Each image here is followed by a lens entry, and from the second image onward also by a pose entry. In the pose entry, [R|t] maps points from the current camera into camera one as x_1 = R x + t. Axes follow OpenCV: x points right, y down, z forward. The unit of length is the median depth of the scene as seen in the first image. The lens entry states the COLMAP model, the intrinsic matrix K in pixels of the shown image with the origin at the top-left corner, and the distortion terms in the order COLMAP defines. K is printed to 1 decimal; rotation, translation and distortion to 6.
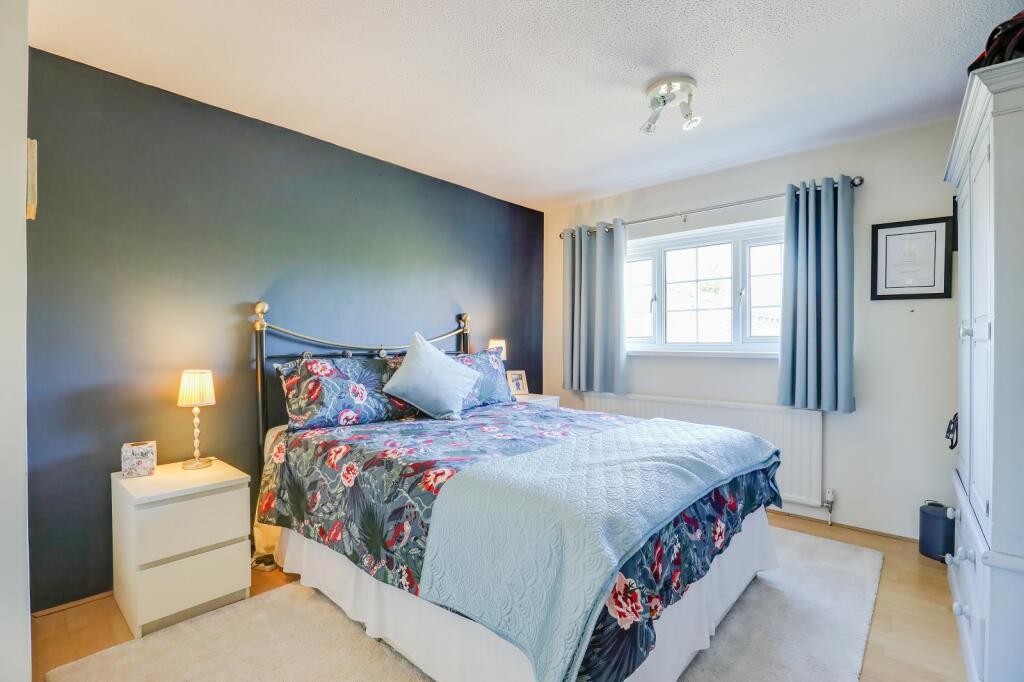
lens RADIAL K [[464.6, 0, 510.2], [0, 464.6, 342.7], [0, 0, 1]] dist [-0.033085, 0.000334]
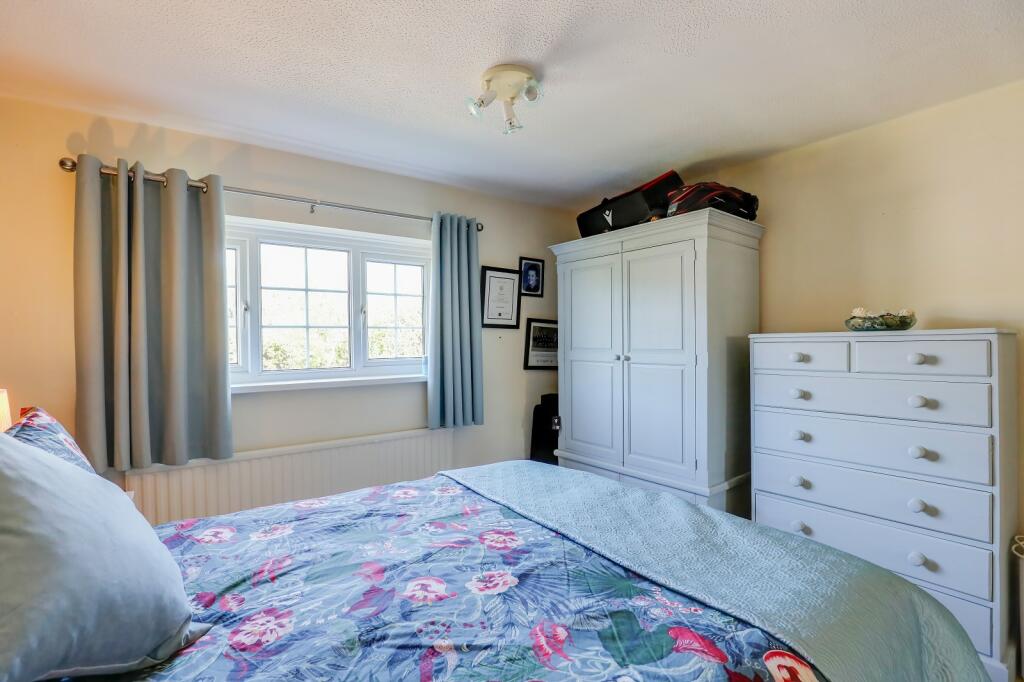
lens RADIAL K [[464.6, 0, 510.1], [0, 464.6, 341.5], [0, 0, 1]] dist [-0.033085, 0.000334]
pose [[0.202695, 0.001719, 0.979240, -0.334241], [0.014954, 0.999876, -0.004850, -0.041957], [-0.979128, 0.015627, 0.202644, 0.567926]]
